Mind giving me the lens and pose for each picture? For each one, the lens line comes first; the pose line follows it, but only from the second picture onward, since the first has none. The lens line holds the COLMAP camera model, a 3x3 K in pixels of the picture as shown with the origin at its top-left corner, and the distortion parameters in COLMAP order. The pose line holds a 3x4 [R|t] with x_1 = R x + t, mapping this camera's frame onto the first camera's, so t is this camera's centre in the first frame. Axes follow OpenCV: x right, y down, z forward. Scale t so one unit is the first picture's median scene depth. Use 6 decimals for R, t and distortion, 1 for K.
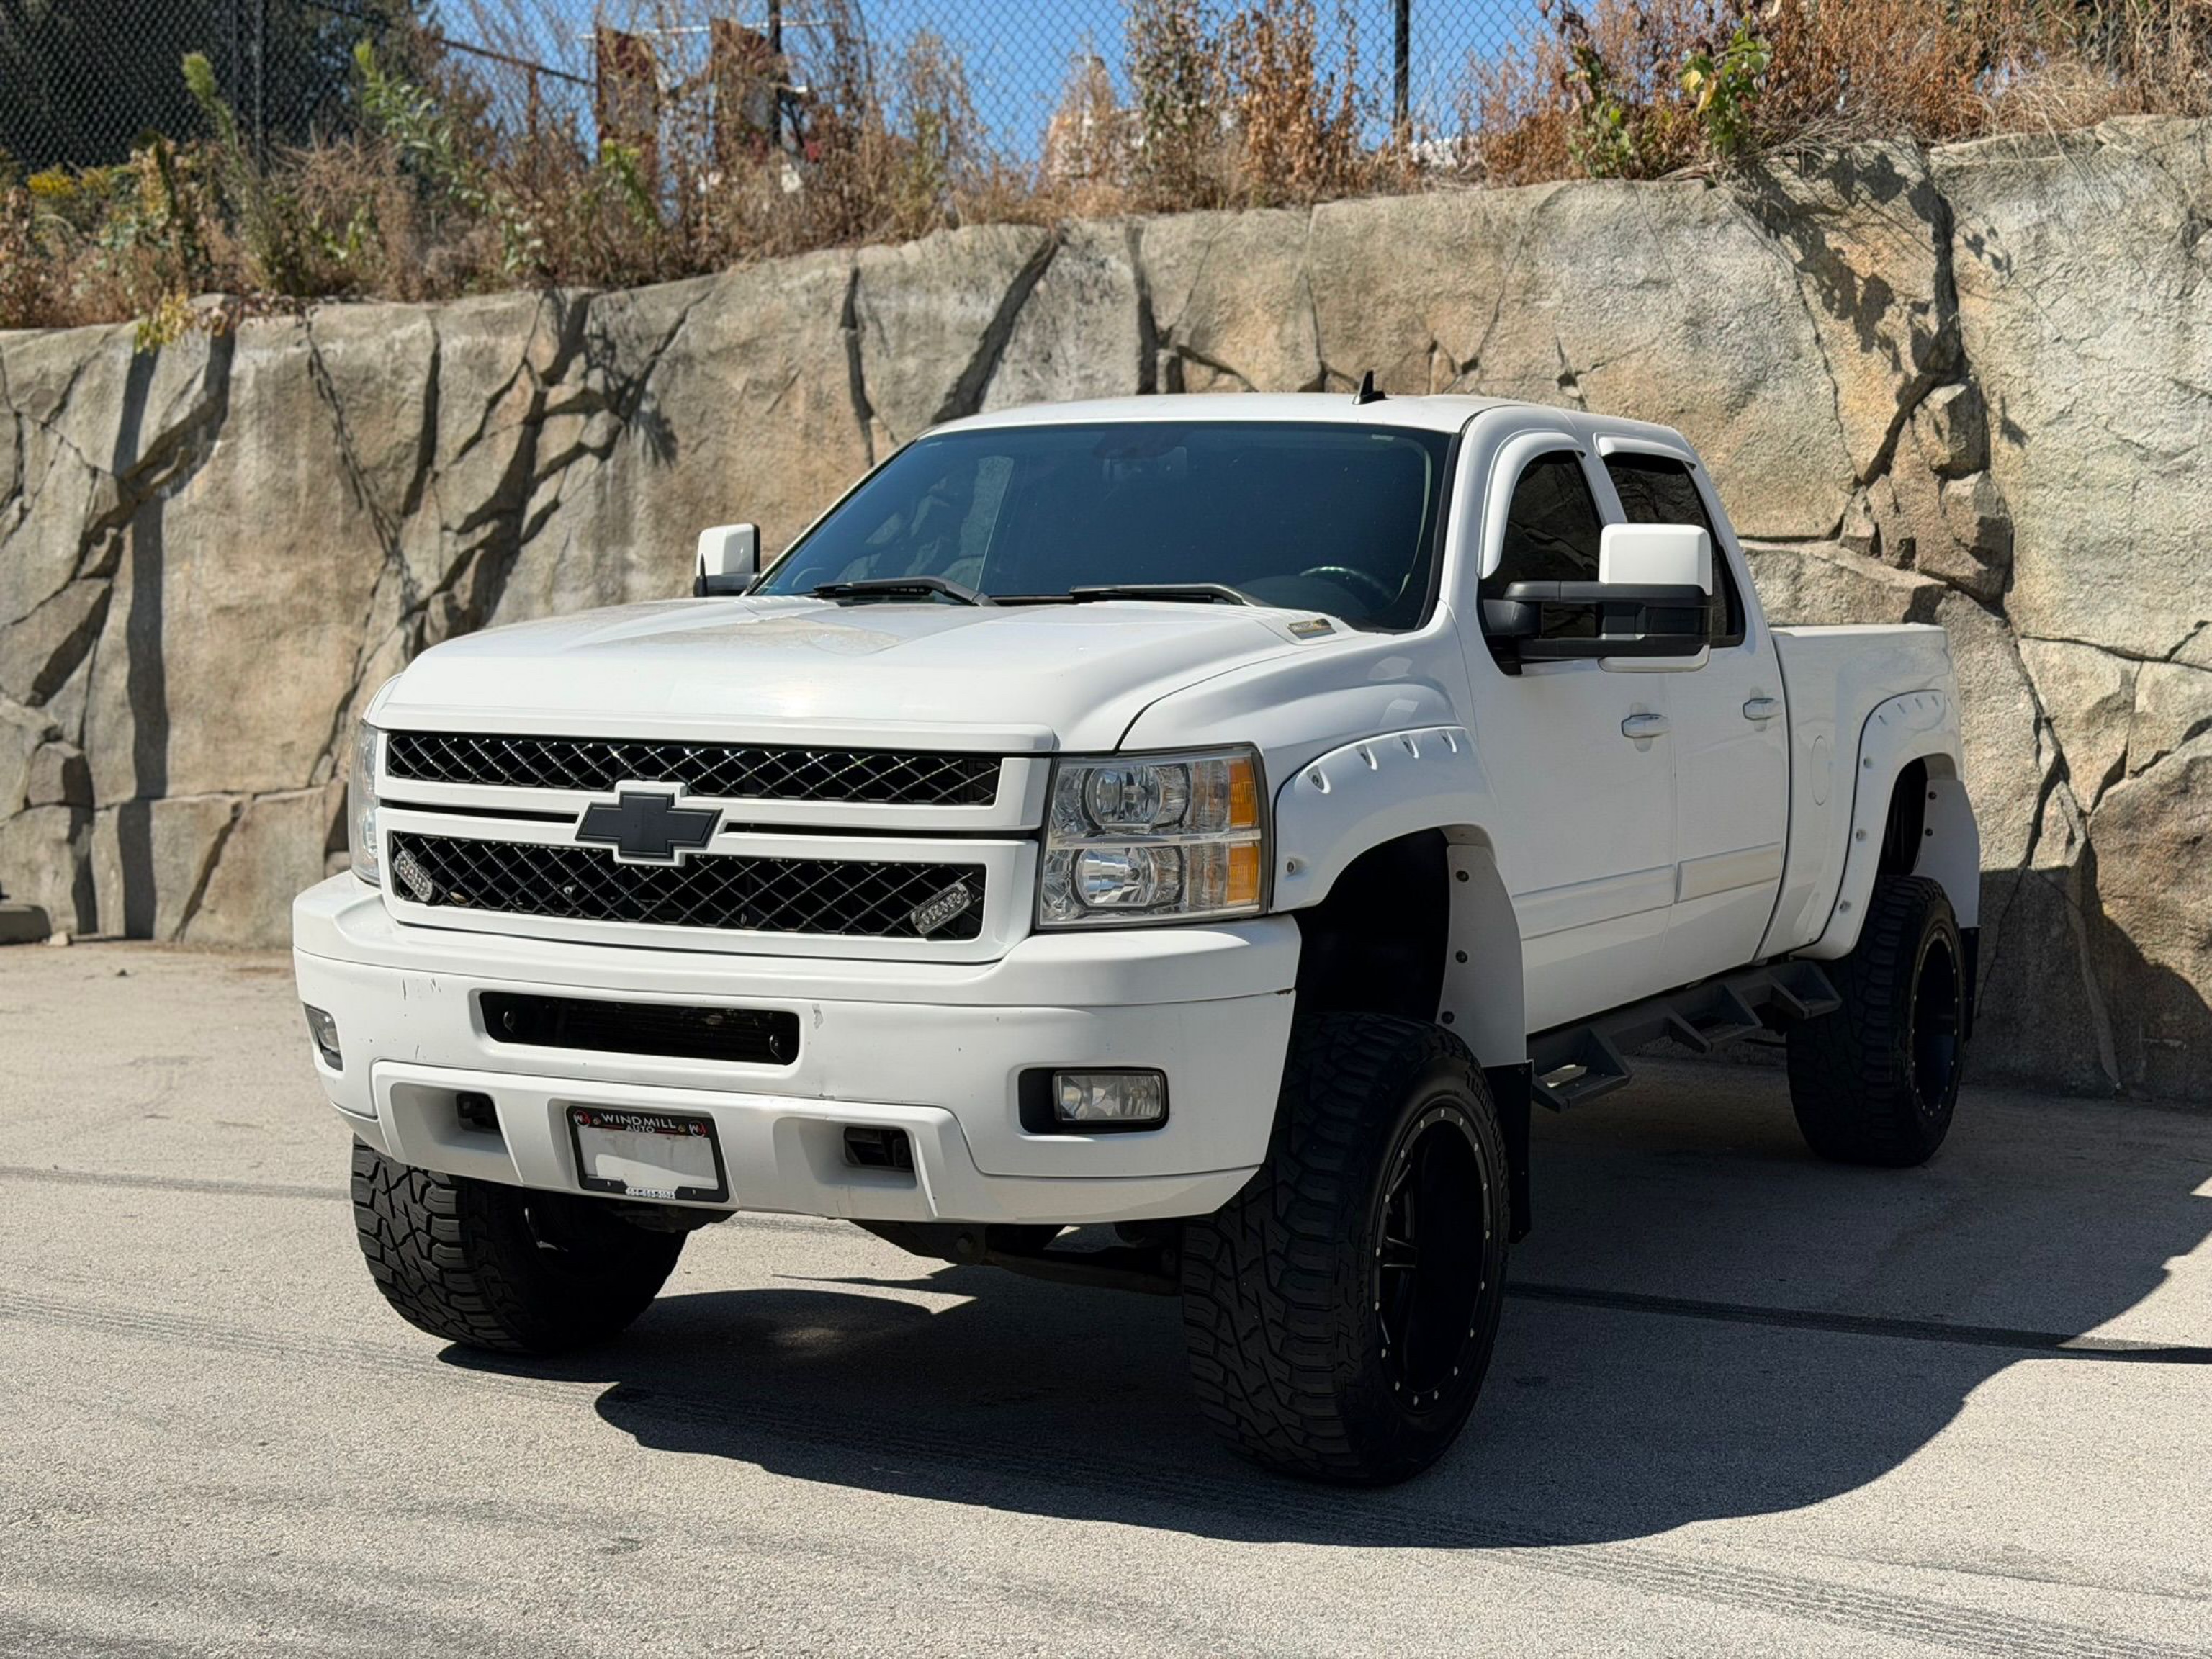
lens RADIAL K [[3064.3, 0, 1106.0], [0, 3064.3, 829.5], [0, 0, 1]] dist [0.214936, -0.457641]
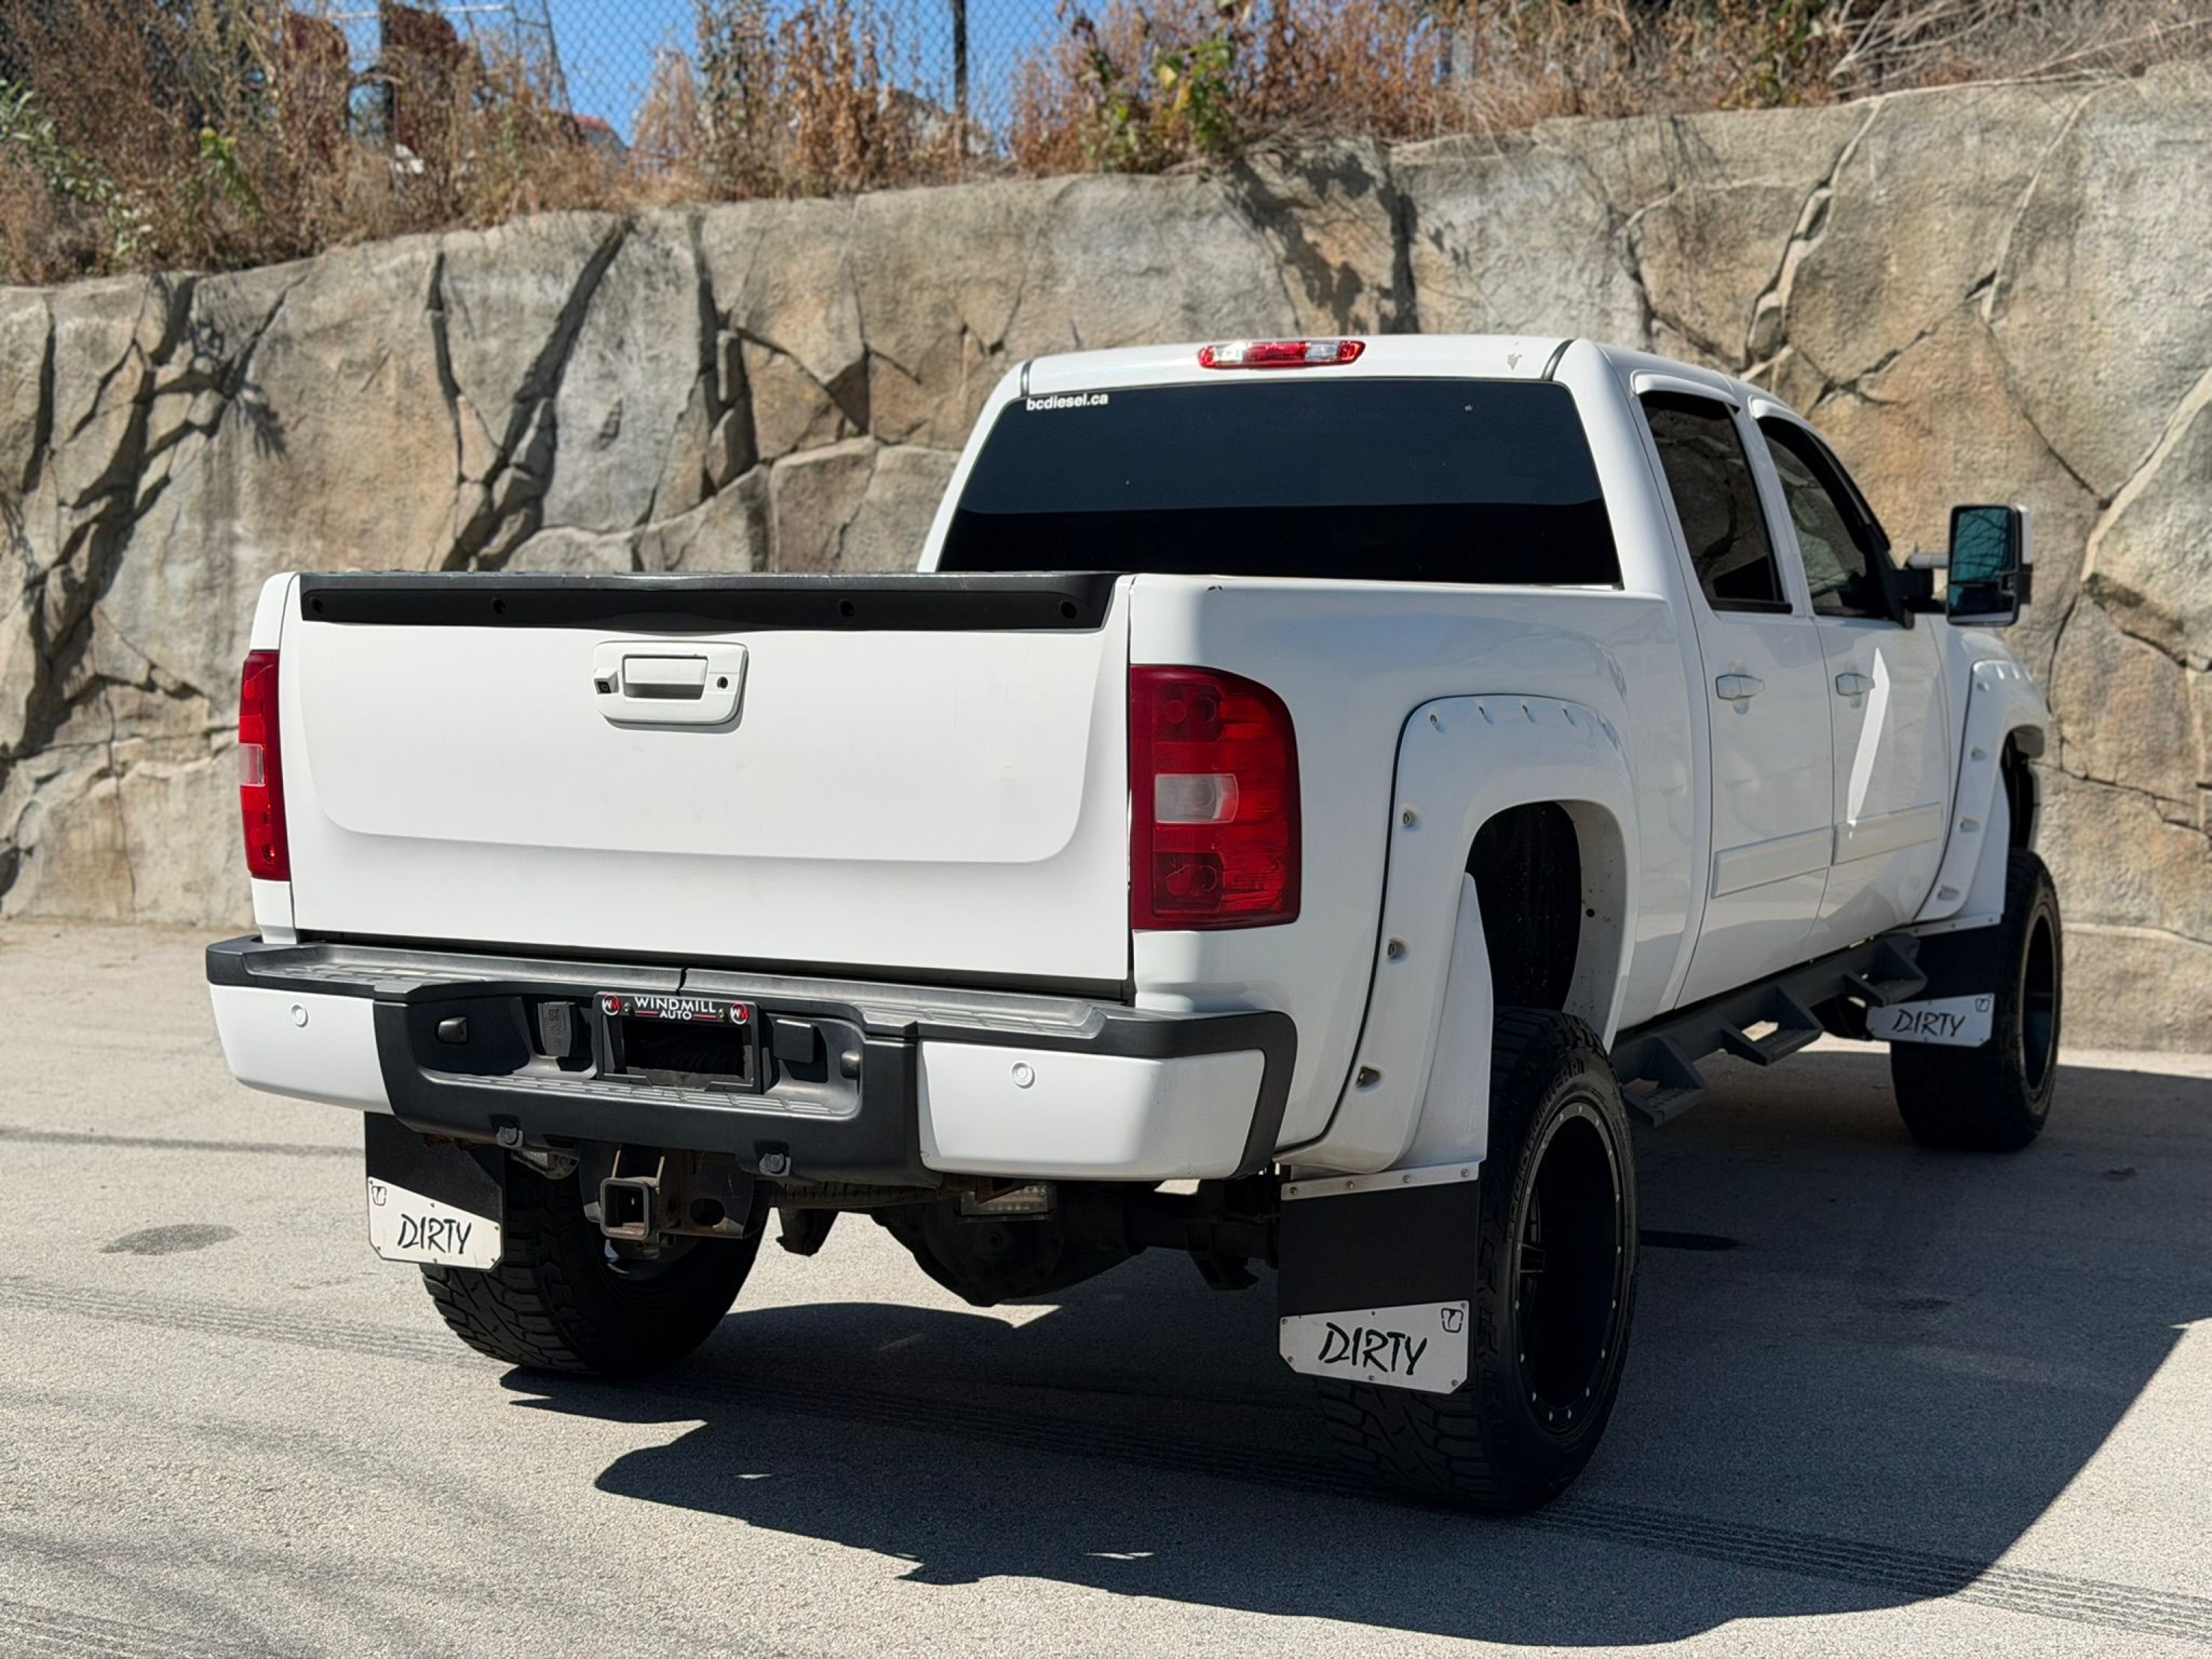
lens RADIAL K [[3064.3, 0, 1106.0], [0, 3064.3, 829.5], [0, 0, 1]] dist [0.214936, -0.457641]
pose [[0.999002, -0.014106, 0.042375, 0.103806], [0.013662, 0.999849, 0.010759, 0.005944], [-0.042521, -0.010170, 0.999044, -0.069336]]
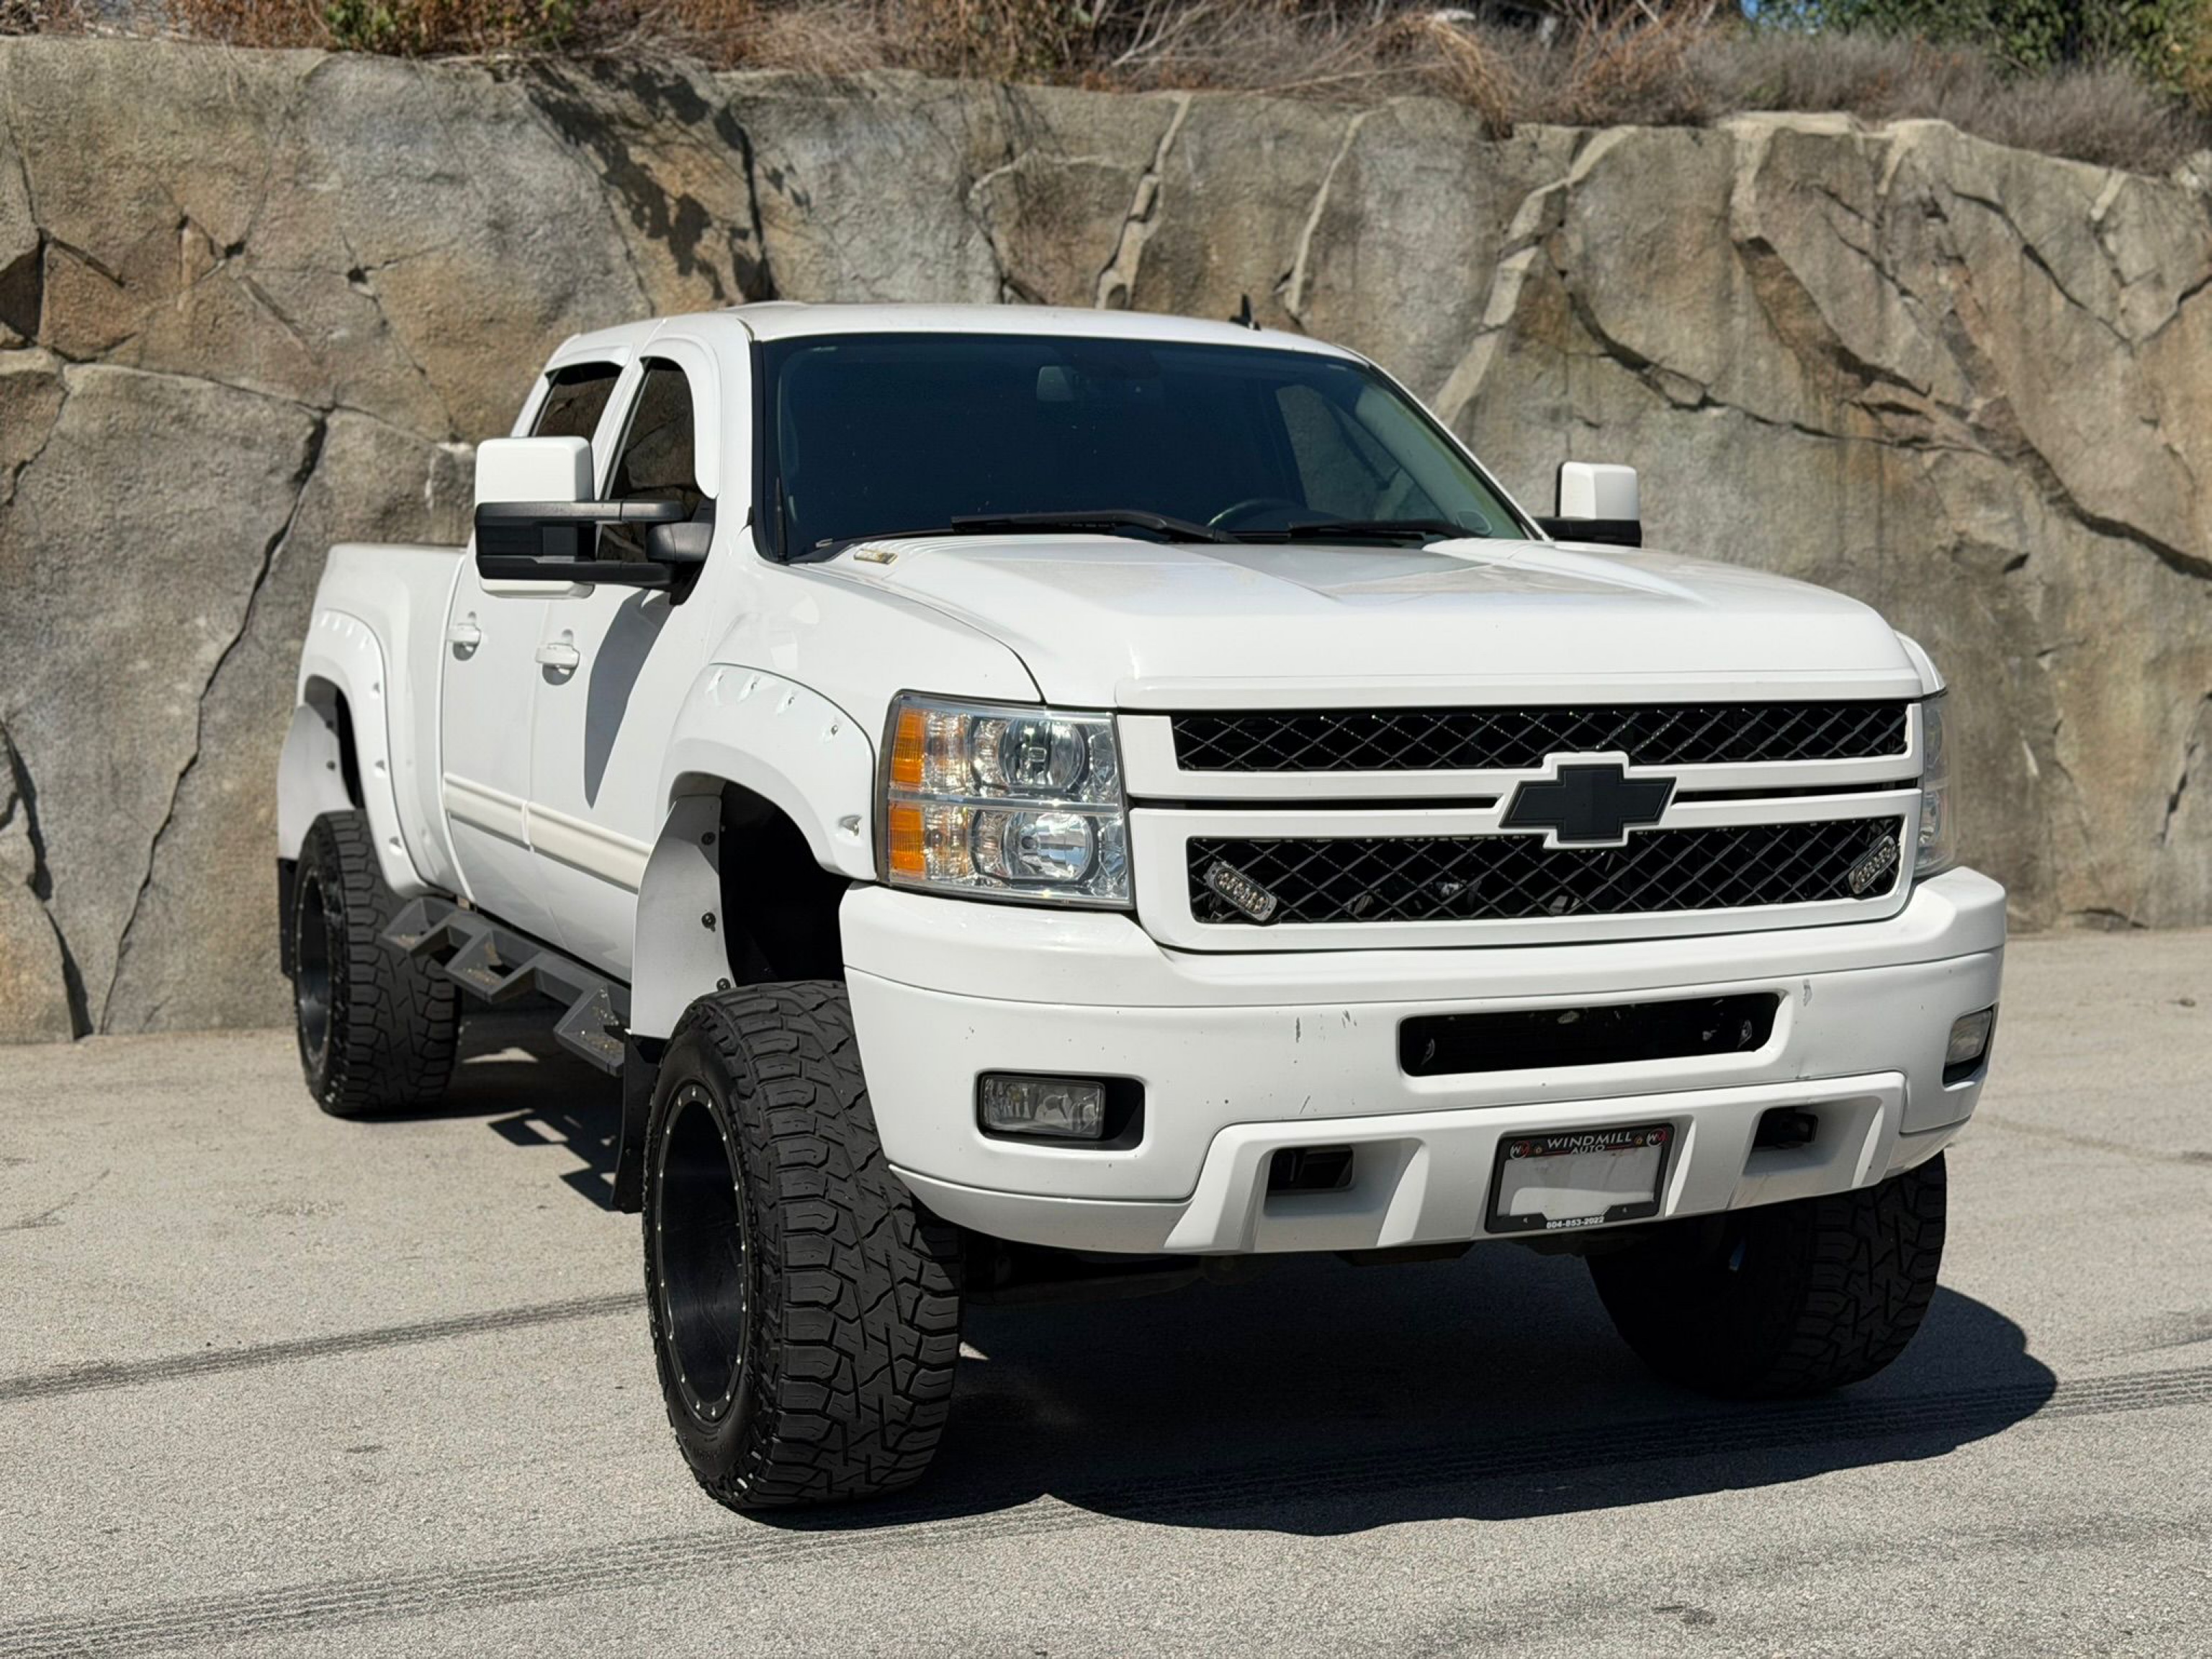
lens RADIAL K [[3064.3, 0, 1106.0], [0, 3064.3, 829.5], [0, 0, 1]] dist [0.214936, -0.457641]
pose [[0.626777, -0.078835, 0.775201, -0.405434], [0.055579, 0.996858, 0.056439, -0.022494], [-0.777214, 0.007710, 0.629189, 0.247645]]
